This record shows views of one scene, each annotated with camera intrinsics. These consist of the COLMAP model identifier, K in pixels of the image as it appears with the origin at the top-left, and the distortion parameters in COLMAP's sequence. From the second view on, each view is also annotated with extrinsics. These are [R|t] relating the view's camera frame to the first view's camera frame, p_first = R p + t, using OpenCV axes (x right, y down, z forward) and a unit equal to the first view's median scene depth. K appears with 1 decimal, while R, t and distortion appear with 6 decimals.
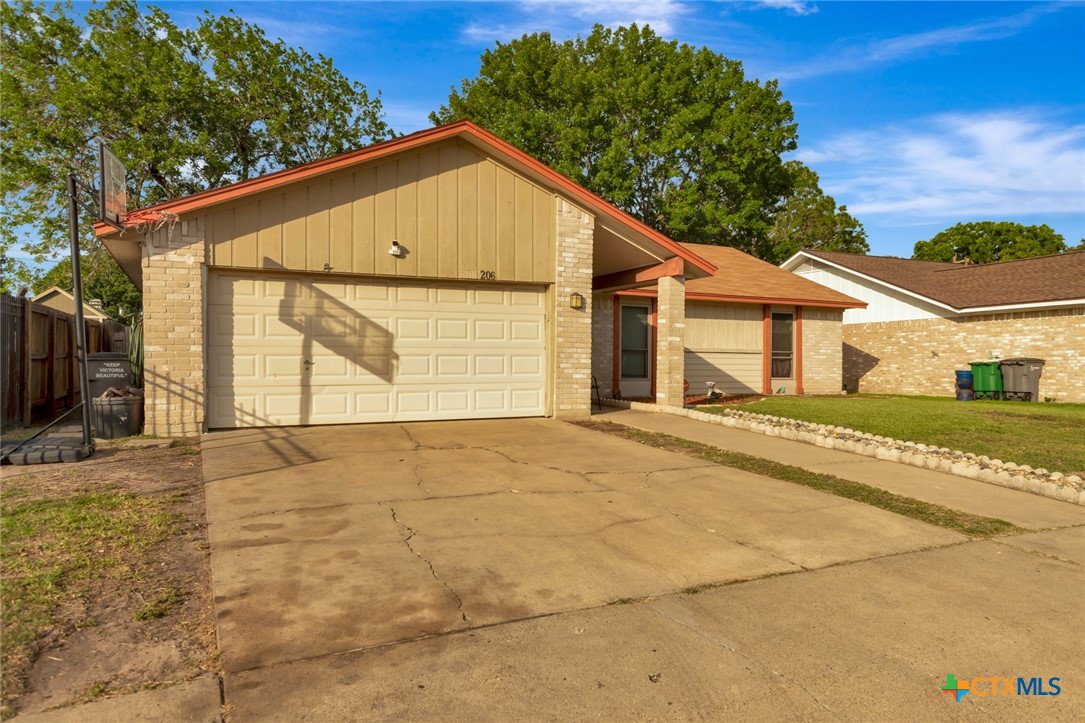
lens RADIAL K [[682.9, 0, 542.3], [0, 682.9, 363.4], [0, 0, 1]] dist [-0.001278, 0.000023]
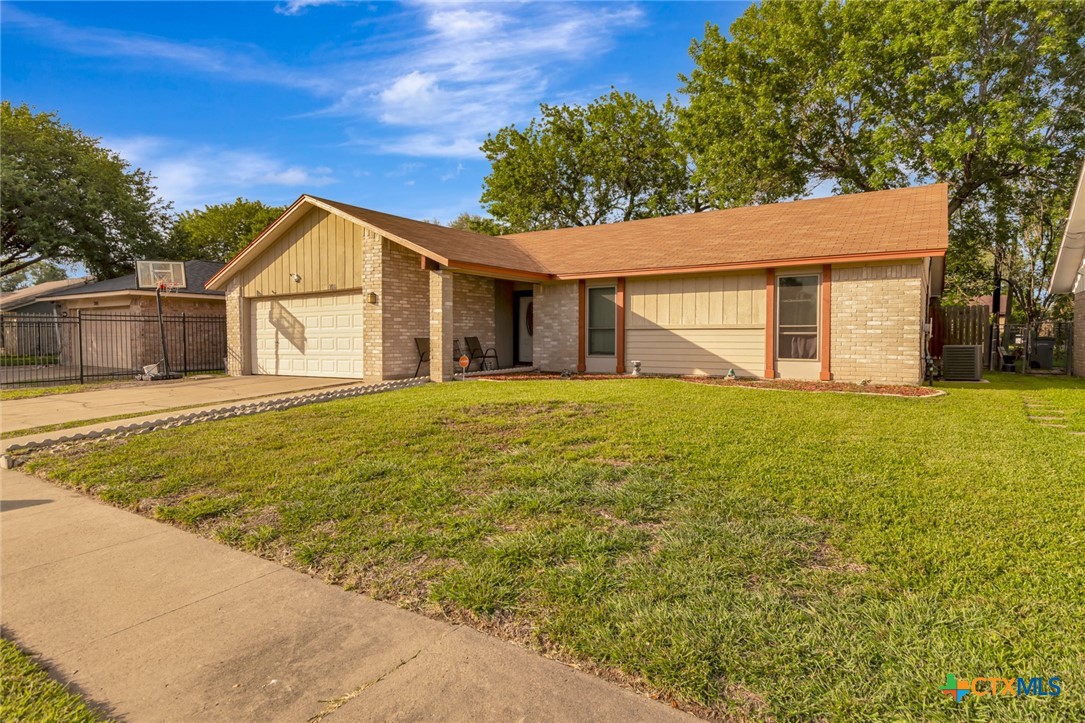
lens RADIAL K [[564.3, 0, 541.9], [0, 564.3, 359.7], [0, 0, 1]] dist [-0.001274, -0.000019]
pose [[0.546169, 0.026280, -0.837263, 1.224917], [0.005102, 0.999385, 0.034697, -0.004042], [0.837660, -0.023222, 0.545699, 0.664869]]
